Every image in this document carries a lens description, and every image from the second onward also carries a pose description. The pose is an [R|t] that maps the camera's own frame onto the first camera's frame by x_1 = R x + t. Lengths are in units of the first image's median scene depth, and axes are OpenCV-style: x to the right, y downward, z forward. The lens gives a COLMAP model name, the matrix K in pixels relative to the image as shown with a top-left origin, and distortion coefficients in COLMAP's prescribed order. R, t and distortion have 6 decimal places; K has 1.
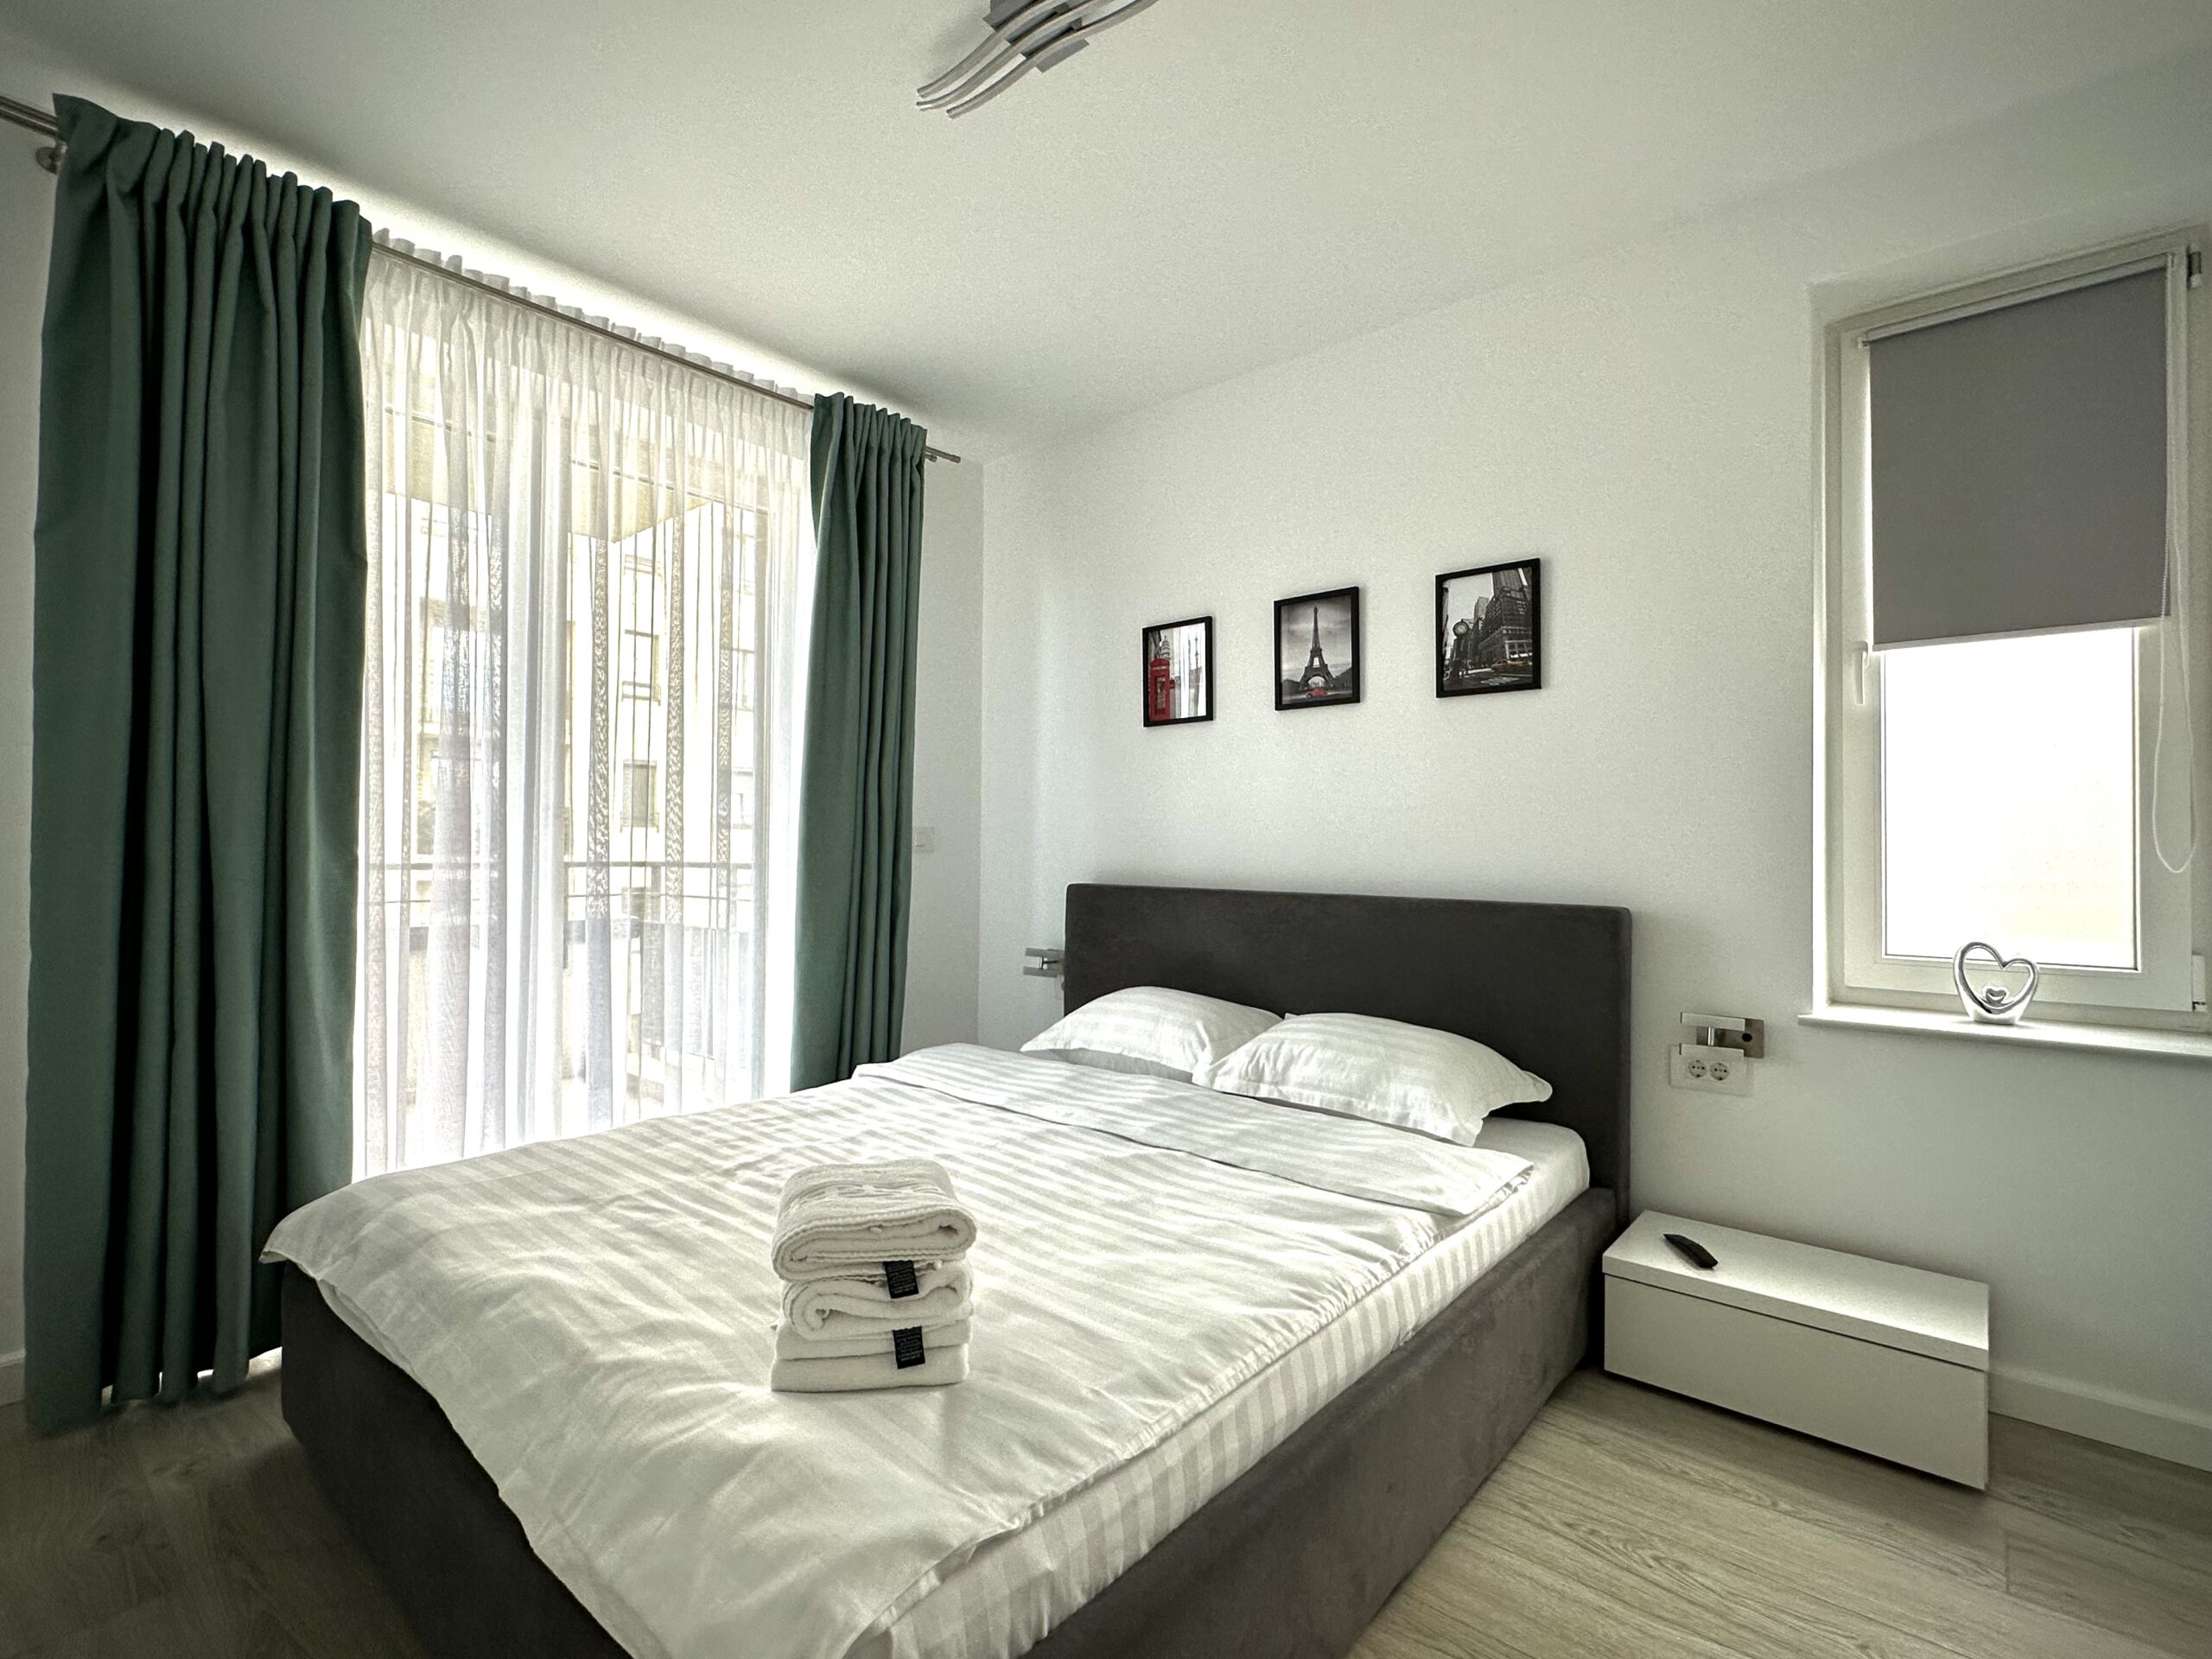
lens RADIAL K [[1039.8, 0, 1092.4], [0, 1039.8, 830.0], [0, 0, 1]] dist [-0.001094, 0.000045]
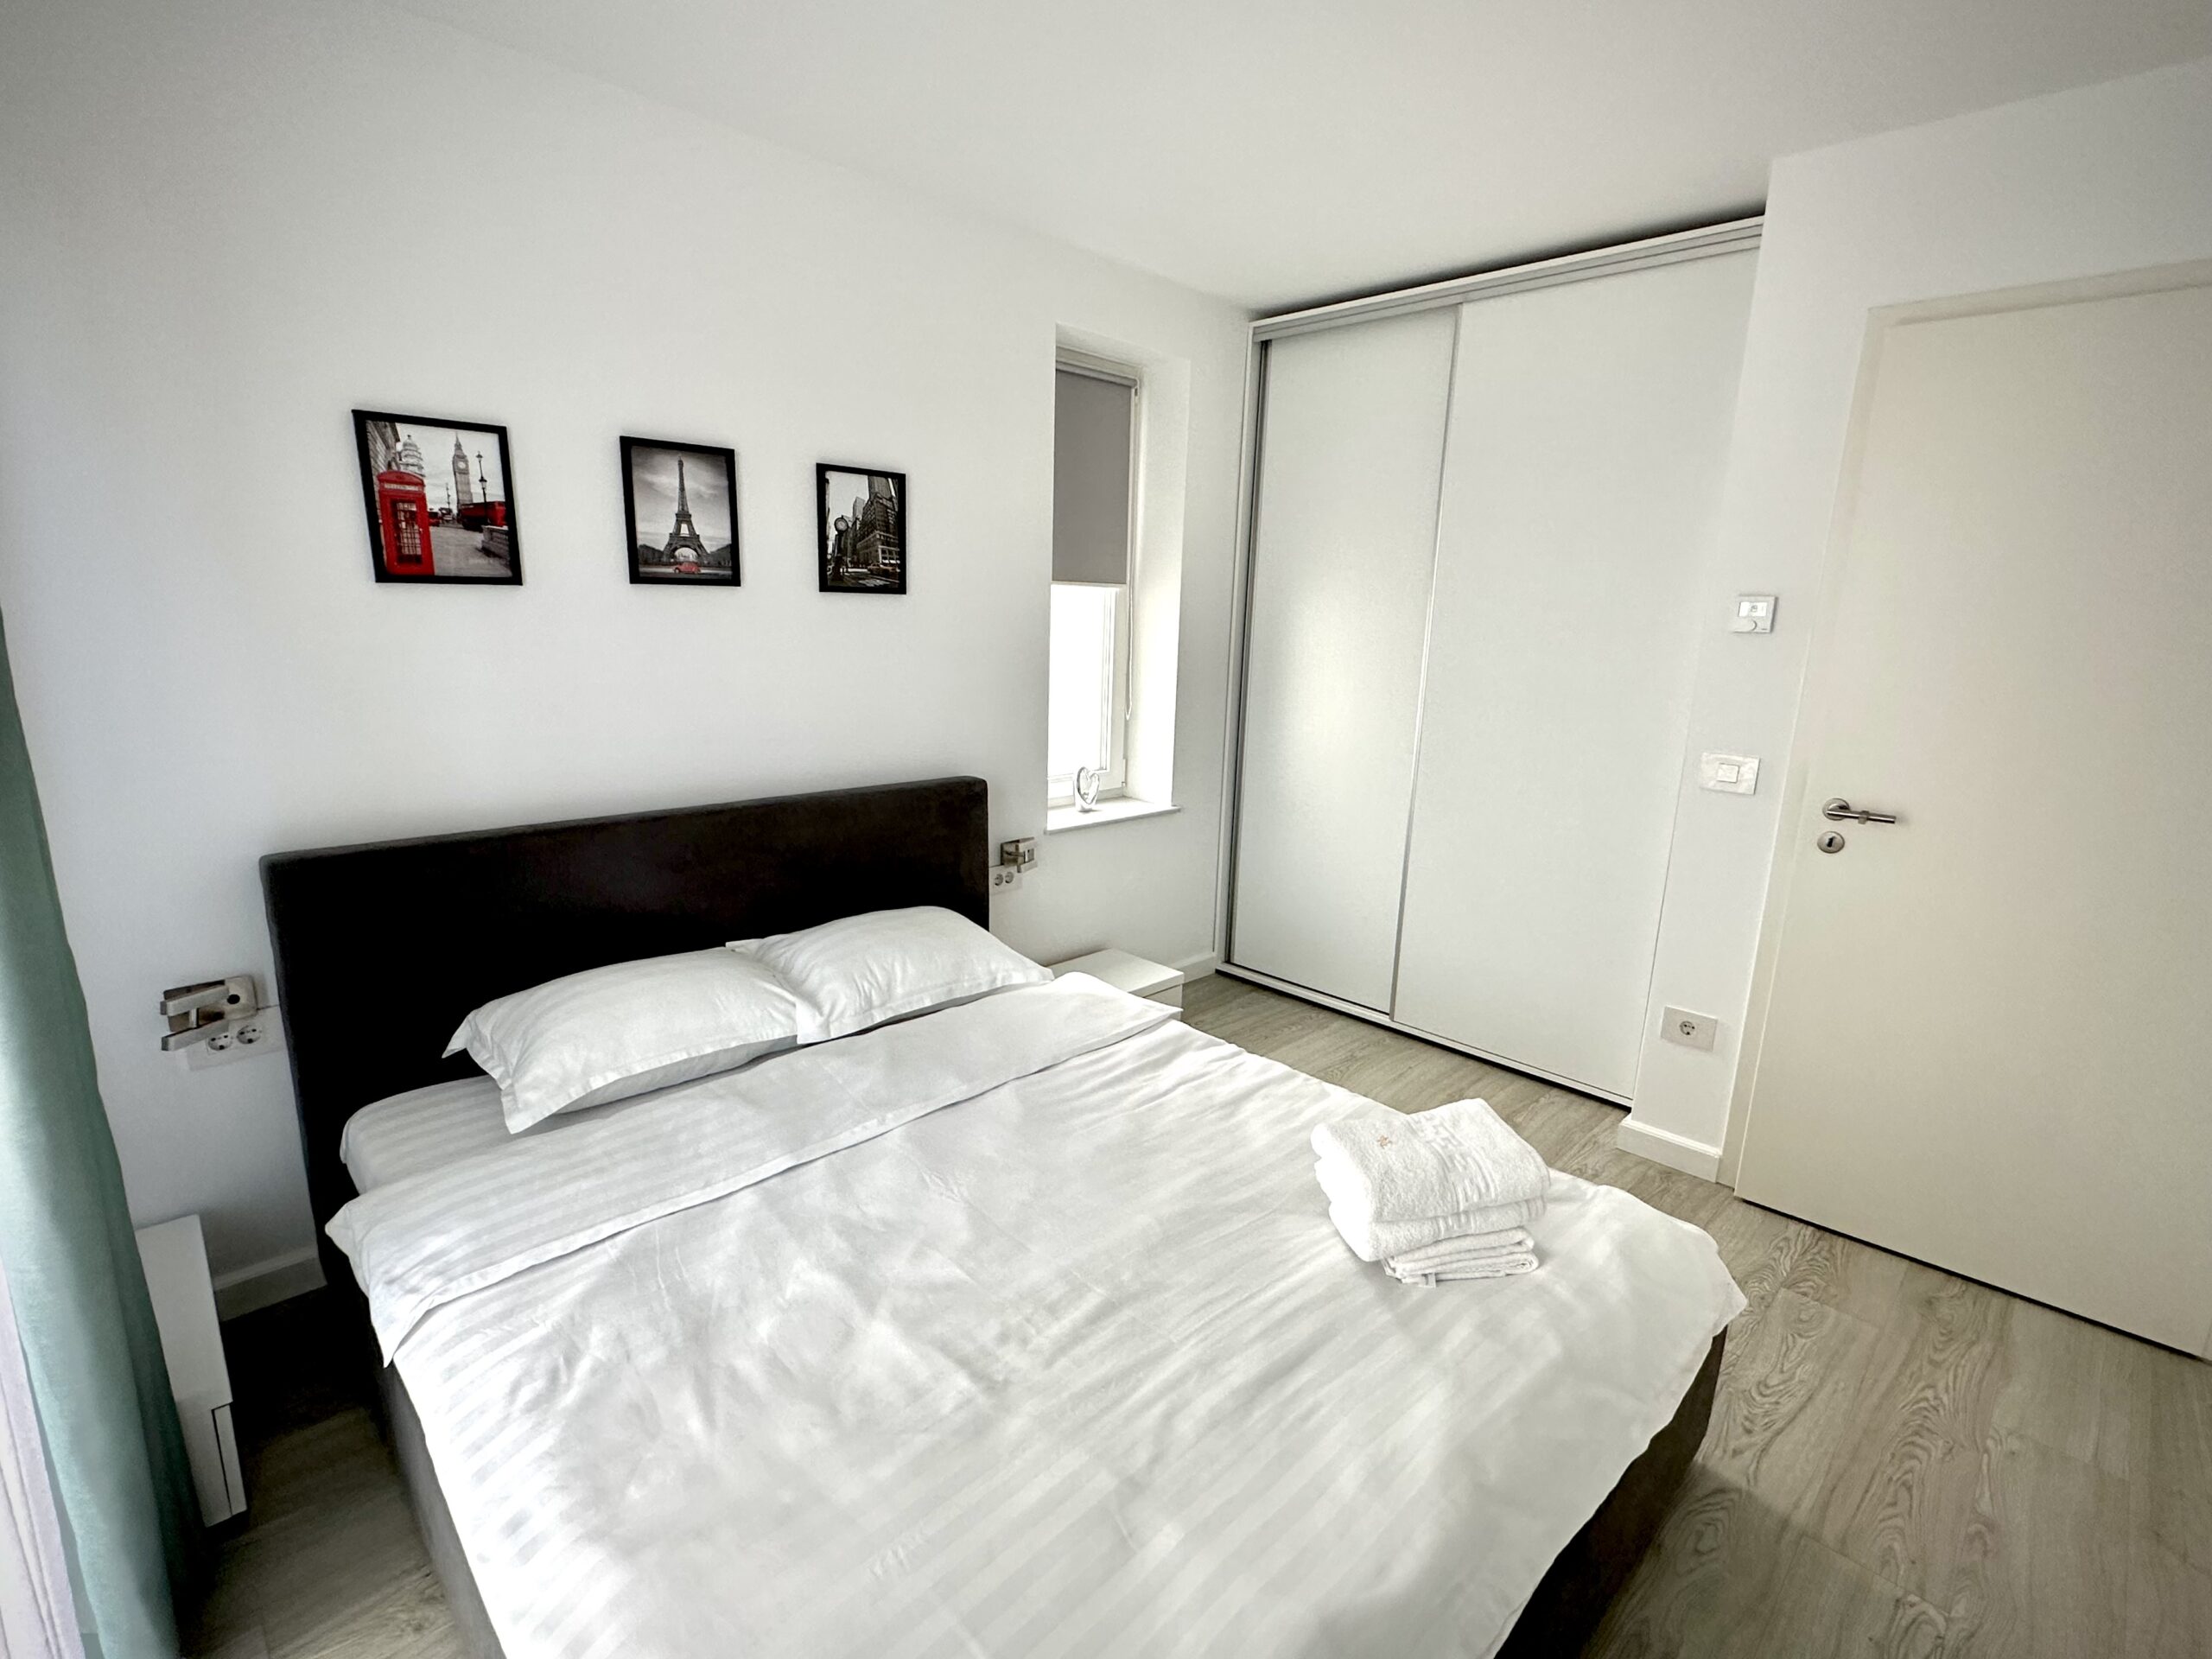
lens RADIAL K [[1039.8, 0, 1100.0], [0, 1039.8, 833.9], [0, 0, 1]] dist [-0.001094, 0.000045]
pose [[0.072682, -0.209311, 0.975144, -0.696285], [-0.029548, 0.976849, 0.211879, -0.124183], [-0.996917, -0.044213, 0.064815, 0.684182]]
